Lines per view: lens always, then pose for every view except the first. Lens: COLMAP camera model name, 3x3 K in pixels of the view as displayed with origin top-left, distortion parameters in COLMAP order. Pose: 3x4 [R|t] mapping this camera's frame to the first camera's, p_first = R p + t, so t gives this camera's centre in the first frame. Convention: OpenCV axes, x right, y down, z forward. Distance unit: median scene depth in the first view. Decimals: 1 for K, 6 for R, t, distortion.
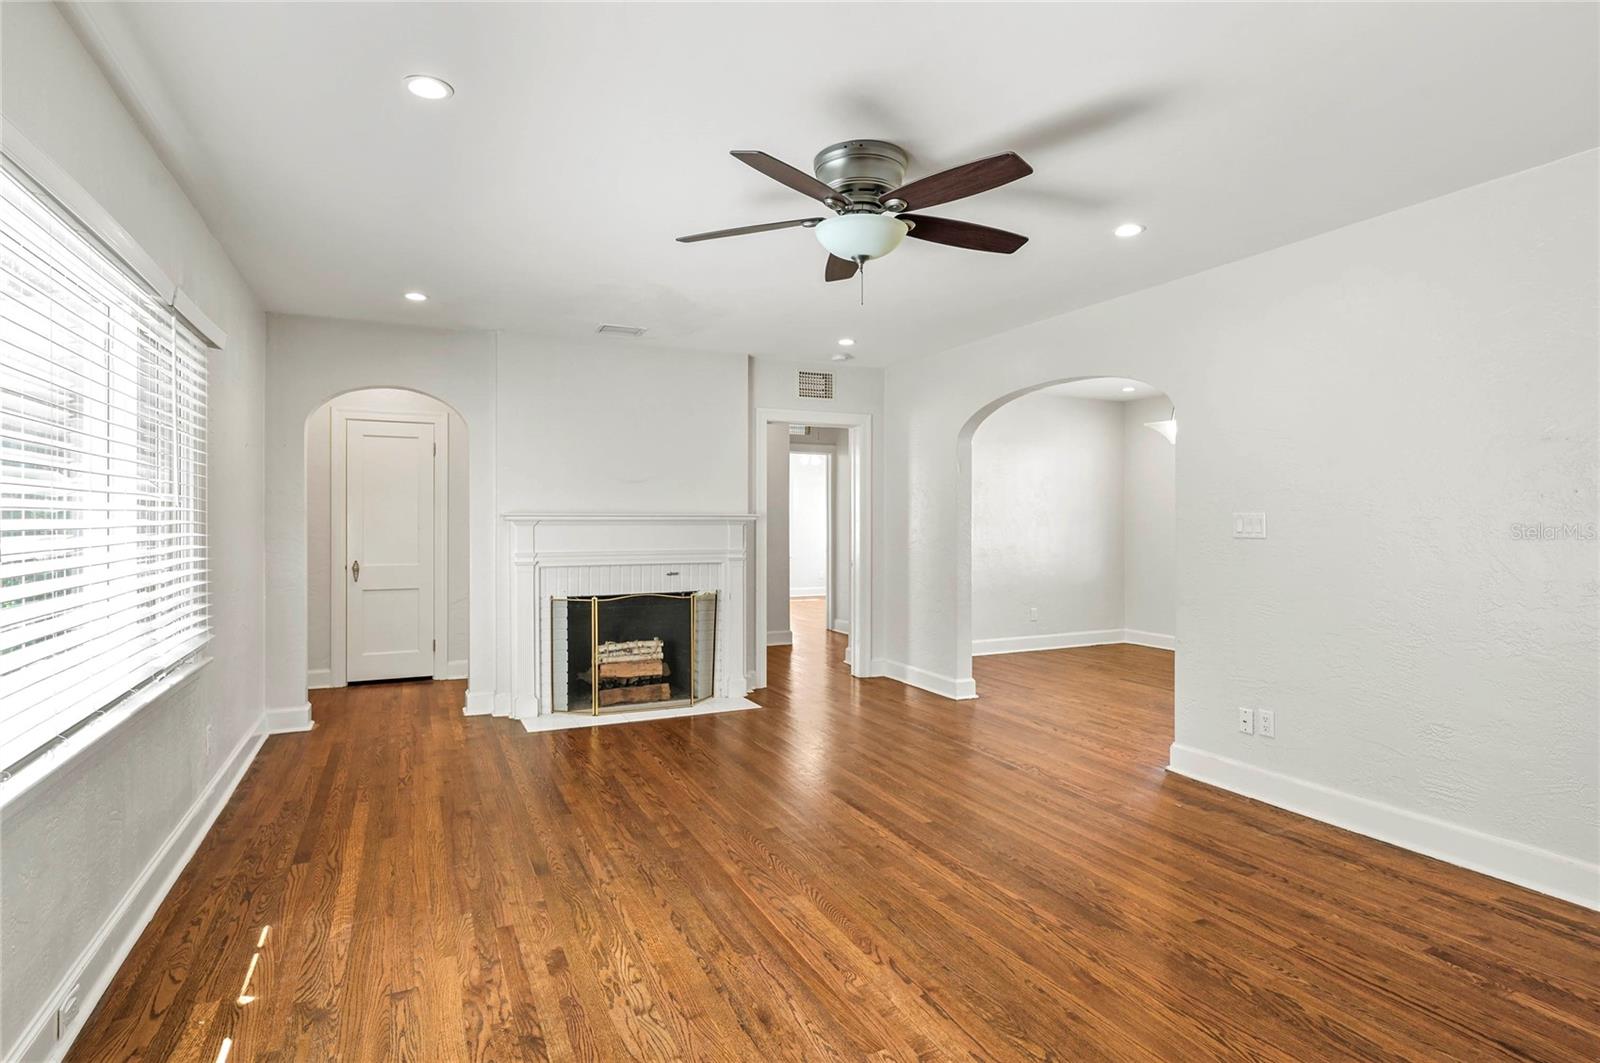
lens RADIAL K [[826.3, 0, 803.4], [0, 826.3, 521.3], [0, 0, 1]] dist [0.000319, 0.000634]
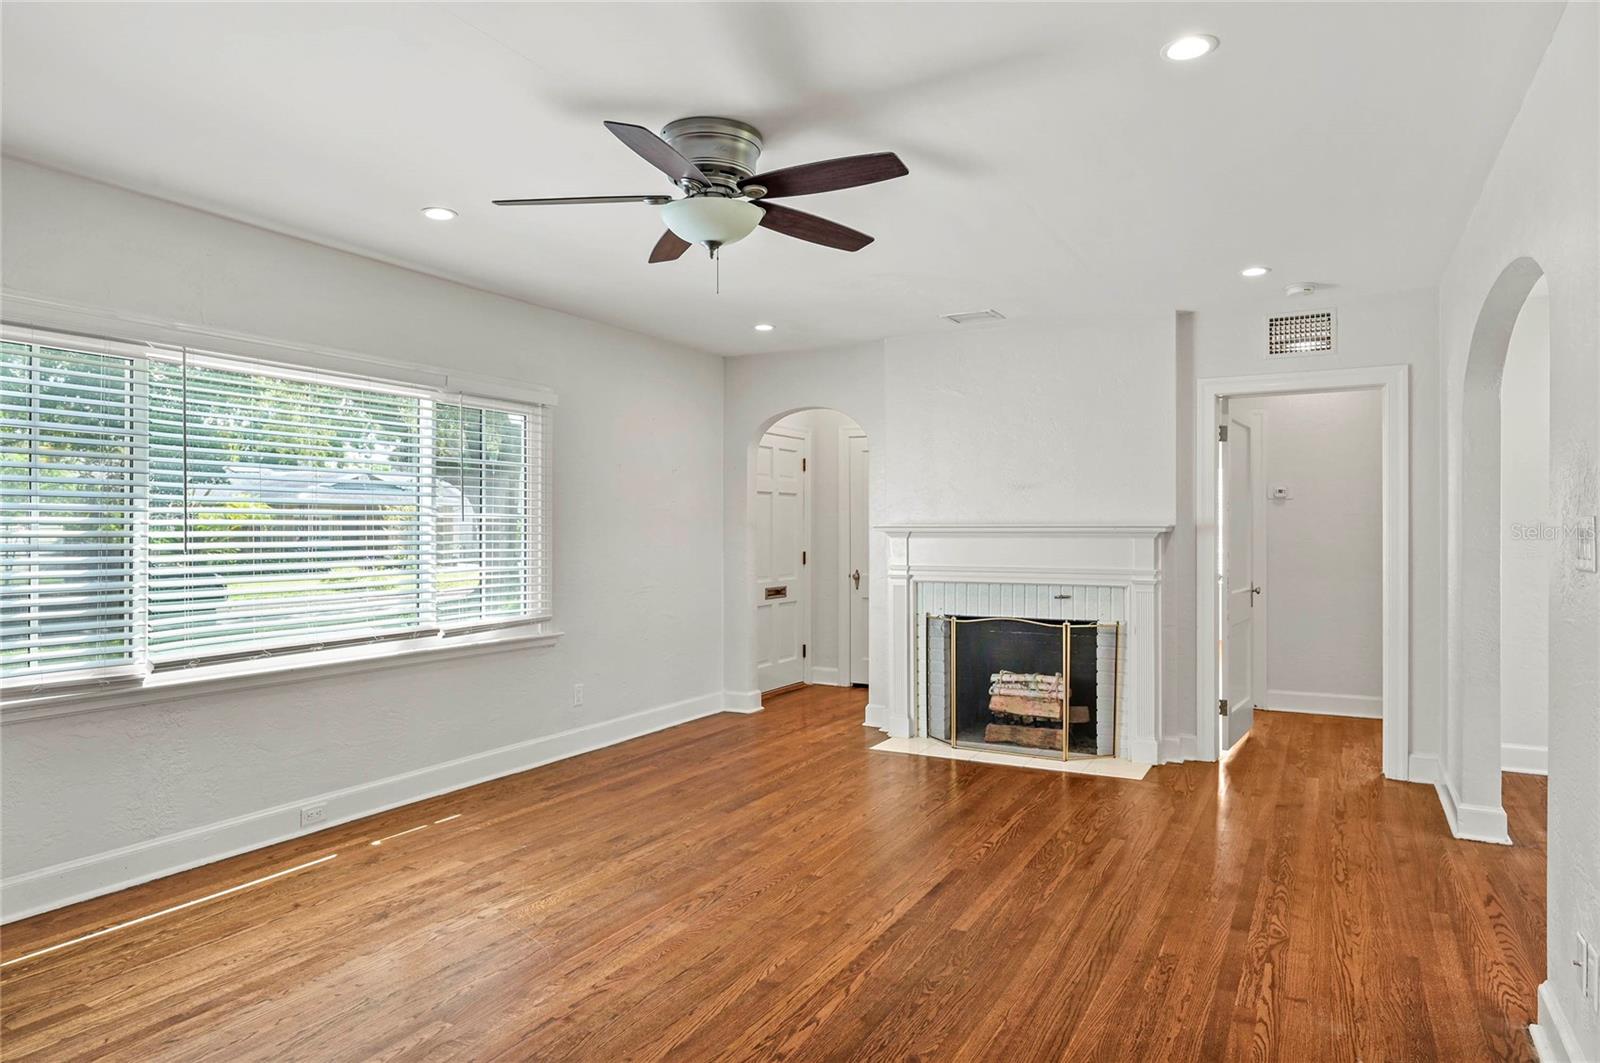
lens RADIAL K [[989.7, 0, 800.0], [0, 989.7, 531.5], [0, 0, 1]] dist [-0.000070, 0.001884]
pose [[0.586881, 0.000439, -0.809673, 0.787398], [-0.001718, 0.999998, -0.000703, -0.000622], [0.809672, 0.001803, 0.586881, 0.342259]]
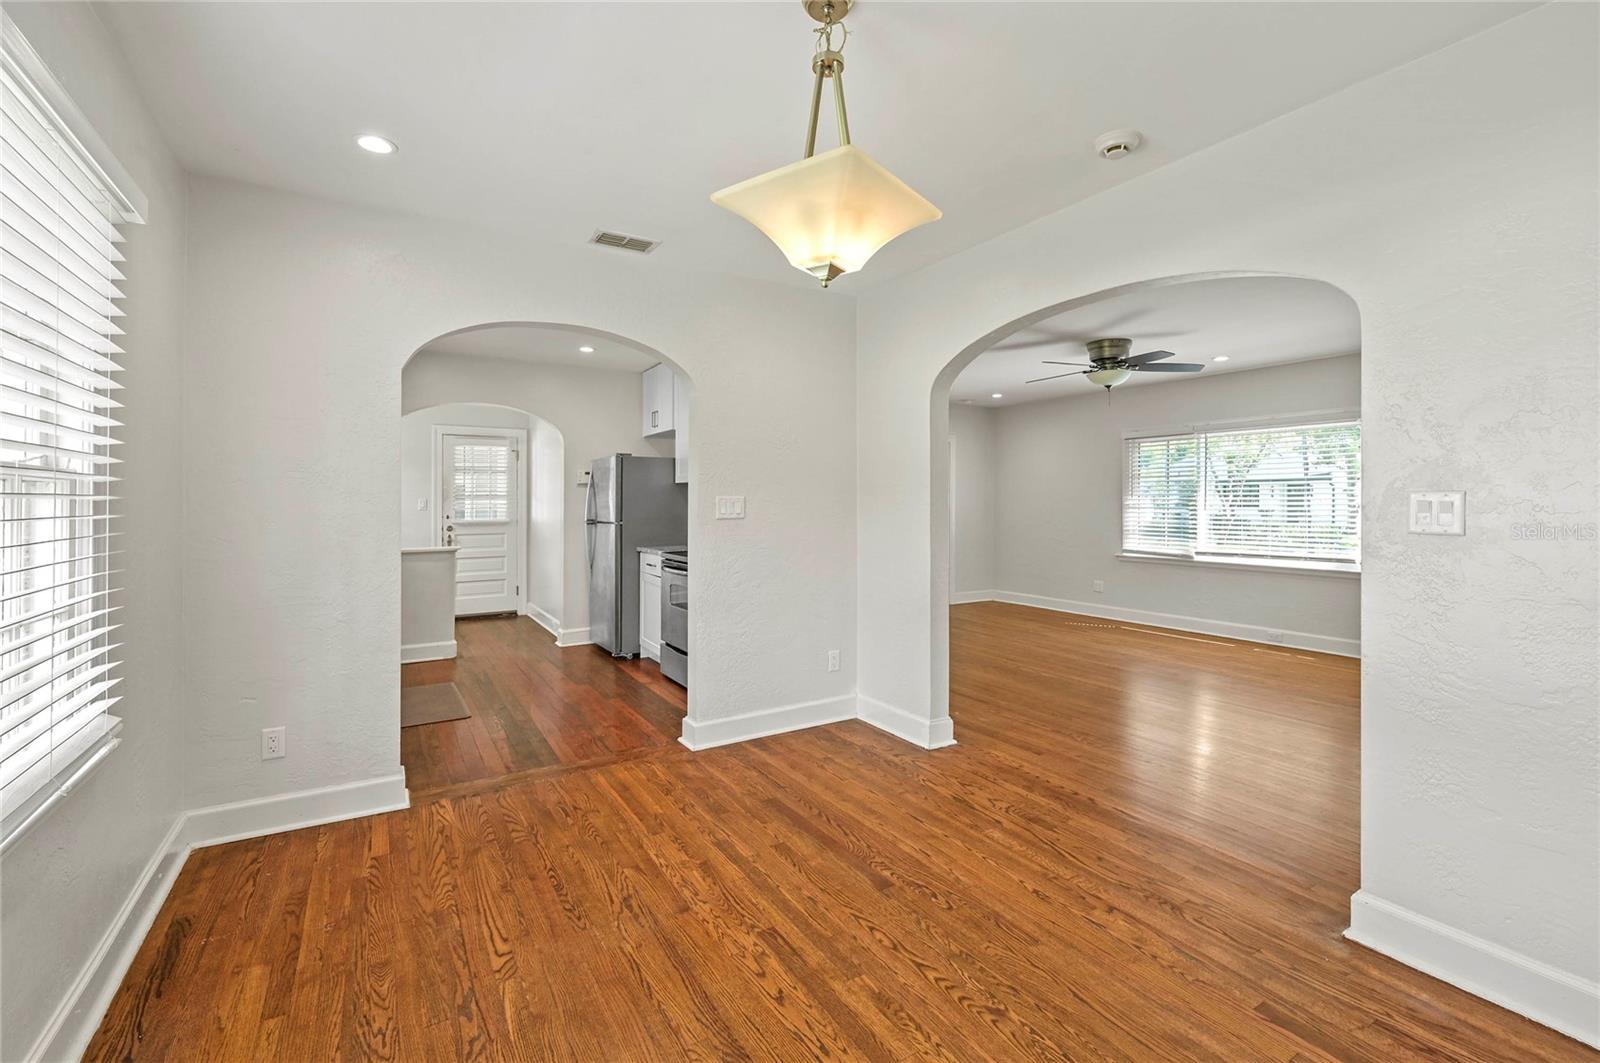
lens RADIAL K [[695.9, 0, 797.5], [0, 695.9, 498.2], [0, 0, 1]] dist [0.000559, -0.000097]
pose [[-0.995477, -0.001586, -0.094987, 0.853303], [-0.001245, 0.999993, -0.003642, -0.004000], [0.094992, -0.003507, -0.995472, 2.188883]]
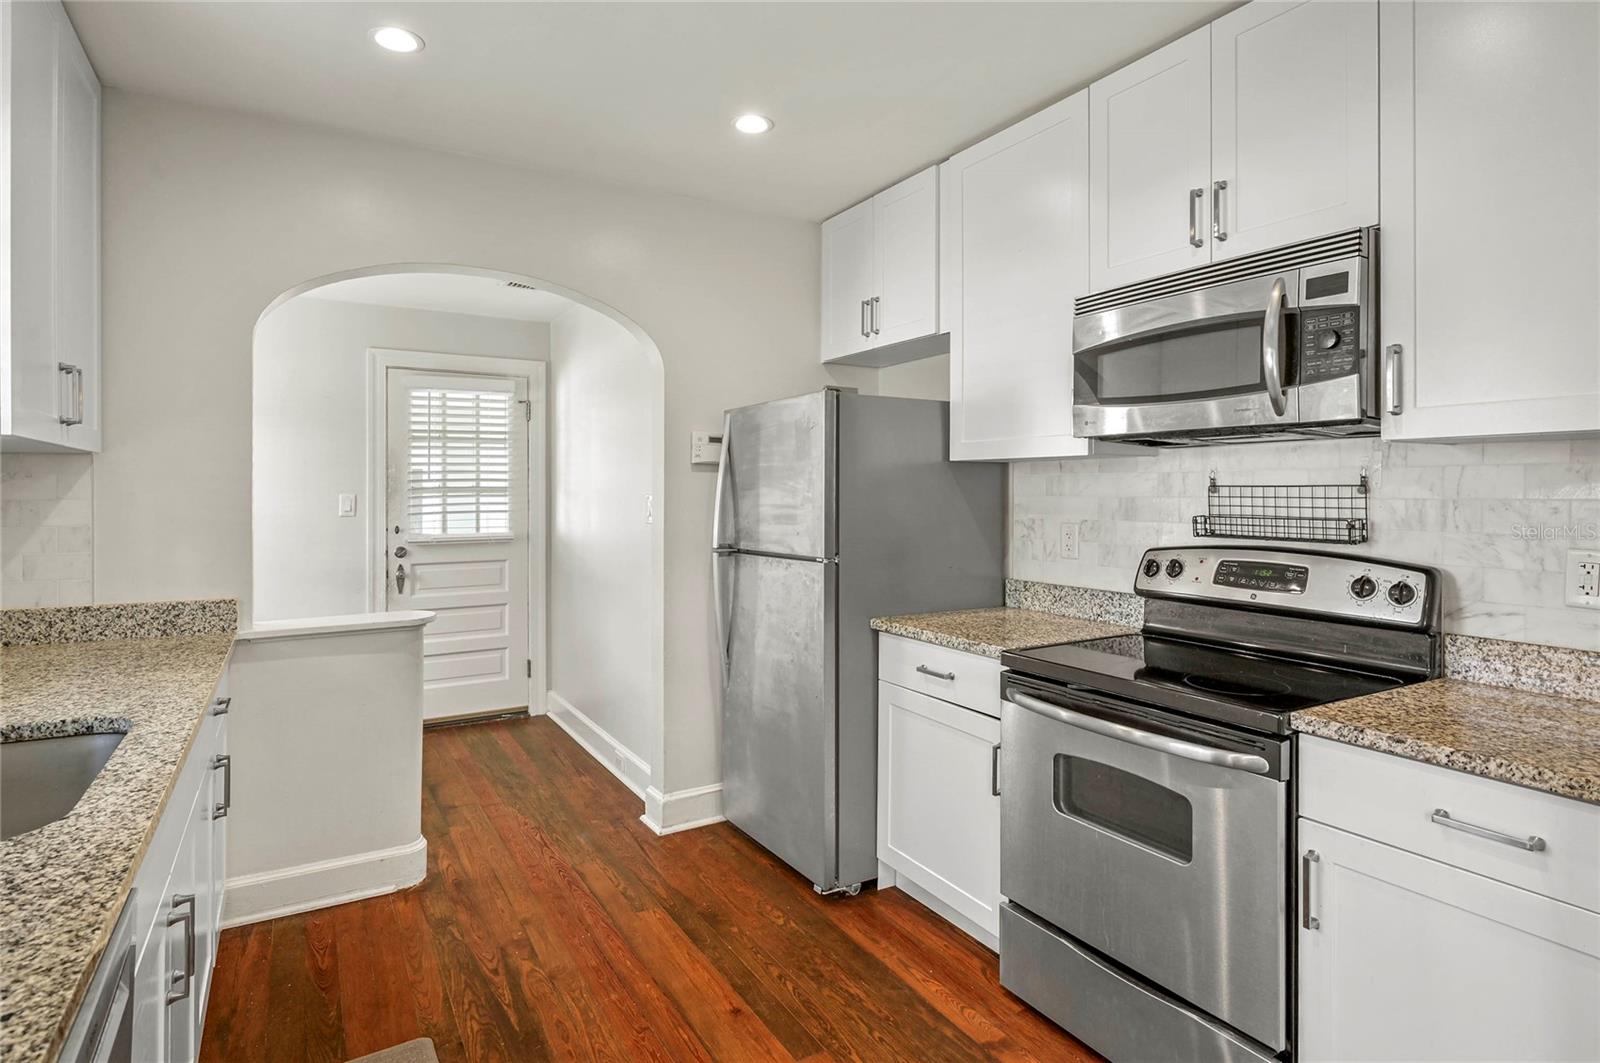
lens RADIAL K [[848.2, 0, 798.2], [0, 848.2, 494.7], [0, 0, 1]] dist [0.001182, -0.000696]
pose [[-0.996513, -0.002065, -0.083411, 1.199692], [-0.002524, 0.999982, 0.005405, -0.016123], [0.083399, 0.005596, -0.996501, 1.345904]]
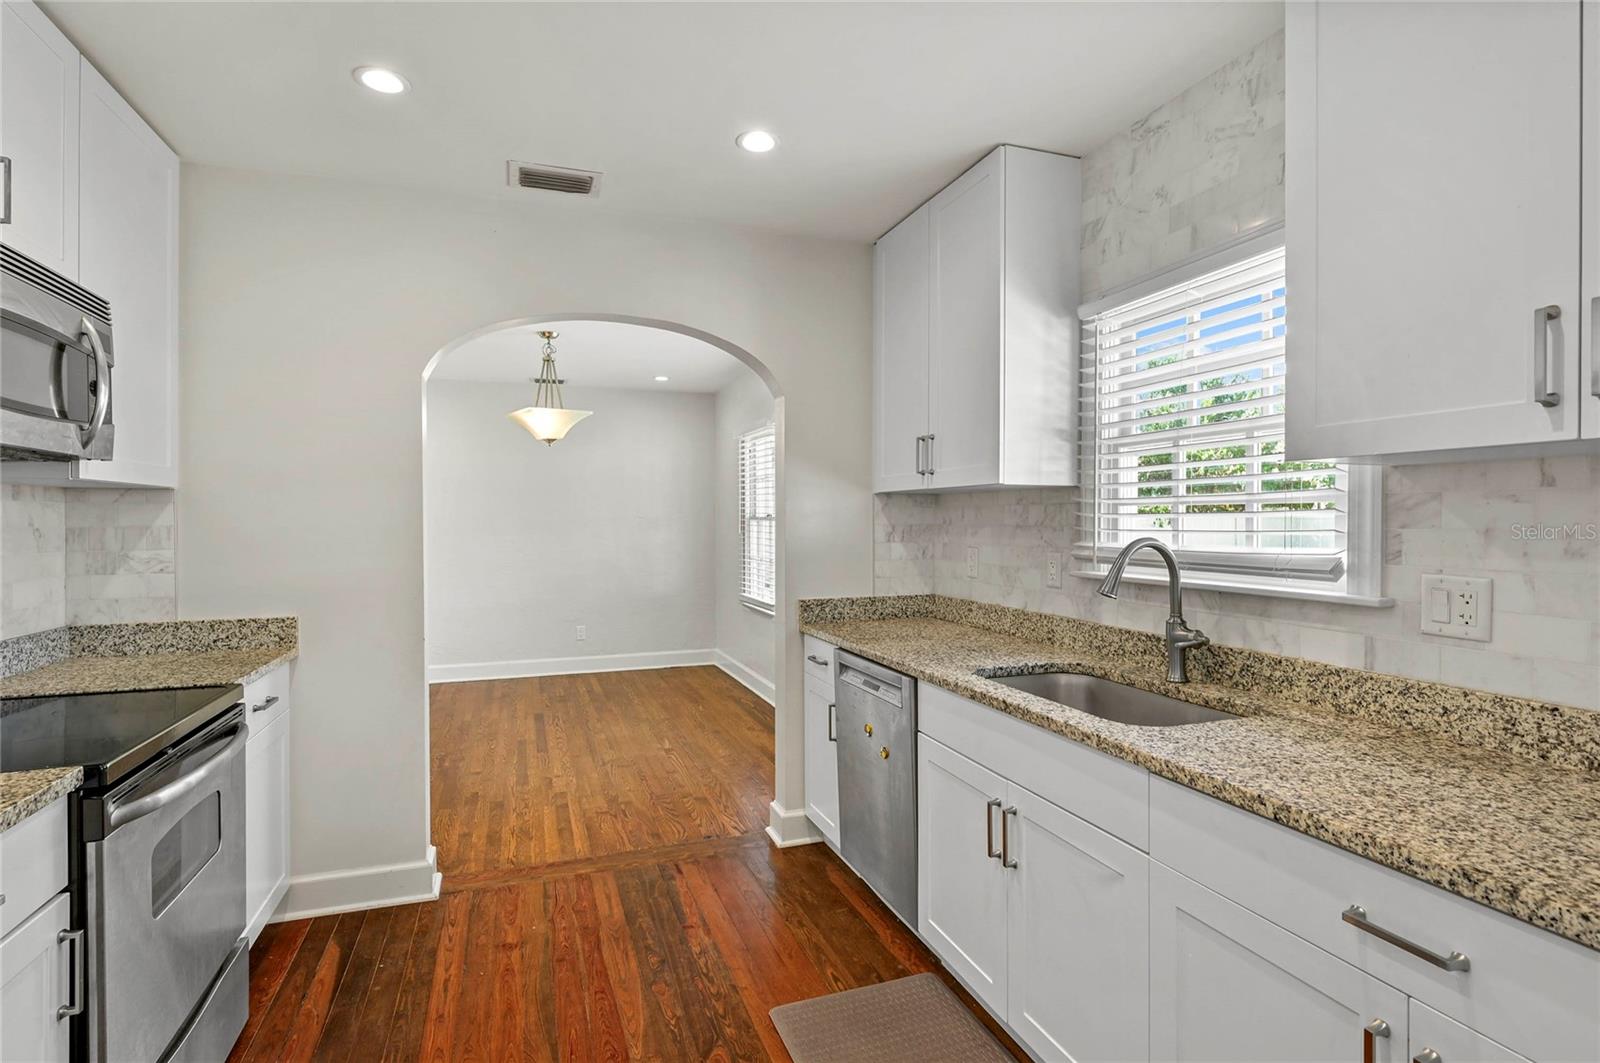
lens RADIAL K [[792.0, 0, 804.7], [0, 792.0, 521.4], [0, 0, 1]] dist [-0.001174, -0.000024]
pose [[0.994663, -0.005232, -0.103048, 1.376456], [0.005225, 0.999986, -0.000335, -0.014500], [0.103048, -0.000206, 0.994676, 0.384504]]
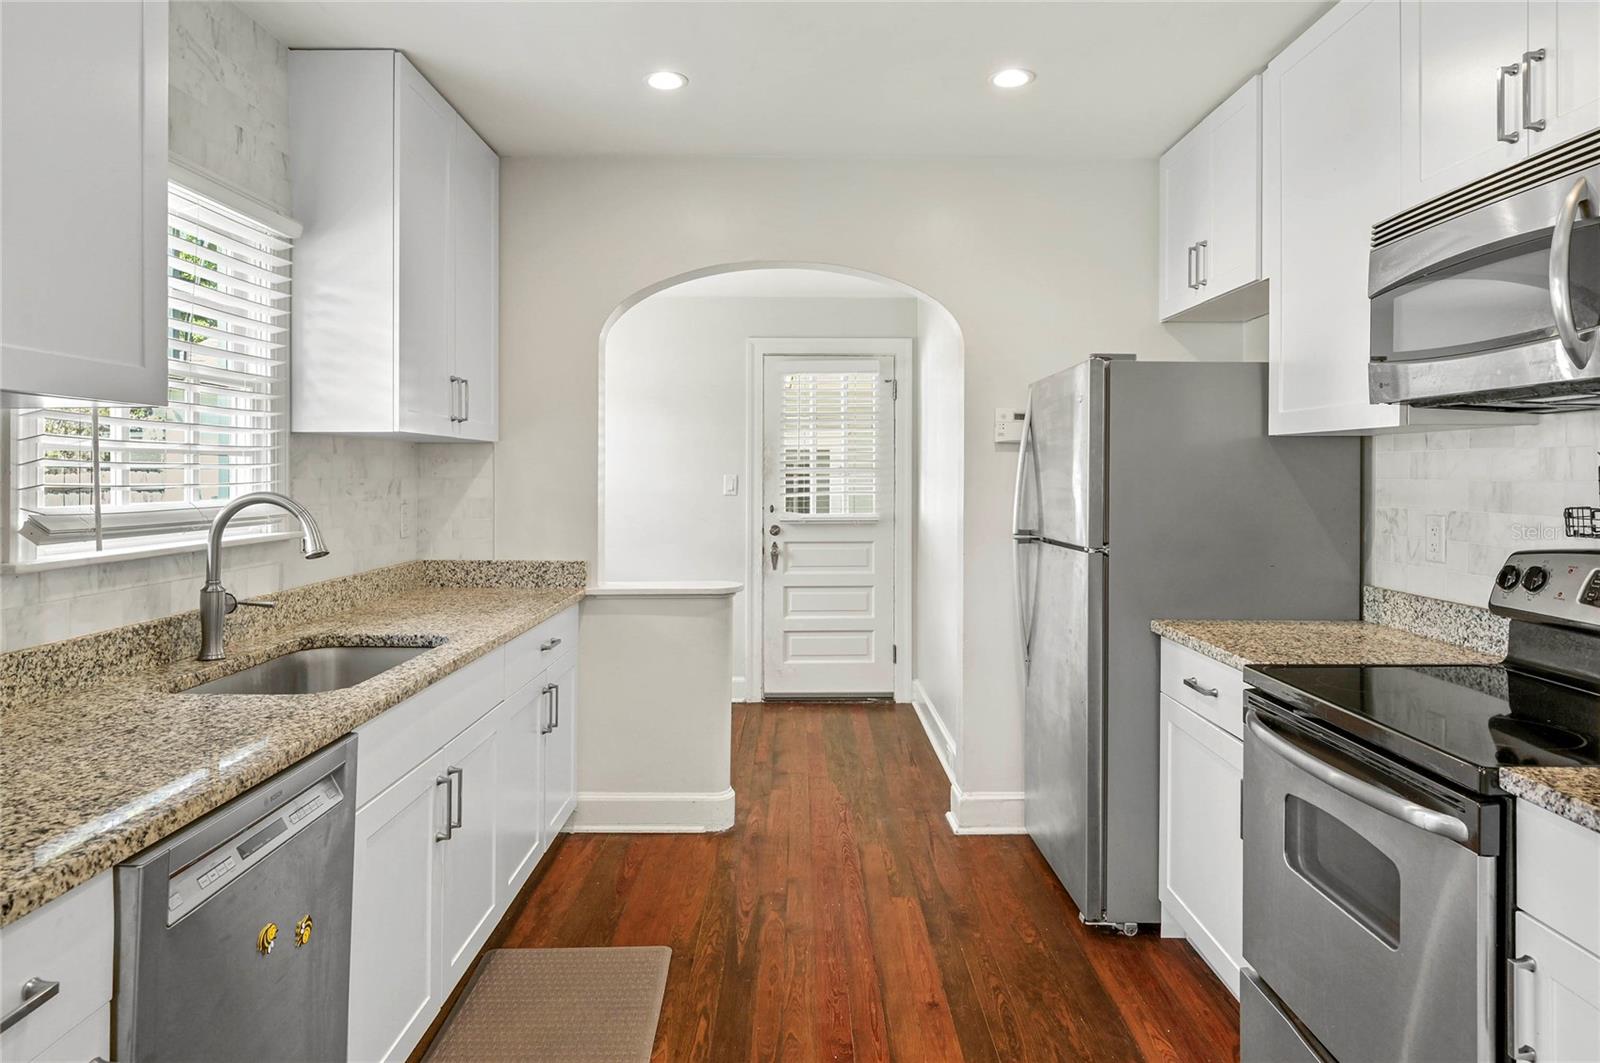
lens RADIAL K [[972.3, 0, 799.4], [0, 972.3, 472.5], [0, 0, 1]] dist [0.001307, 0.000017]
pose [[-0.900782, -0.003924, 0.434254, 0.983183], [-0.003029, 0.999992, 0.002753, -0.016623], [-0.434261, 0.001164, -0.900786, 1.391832]]
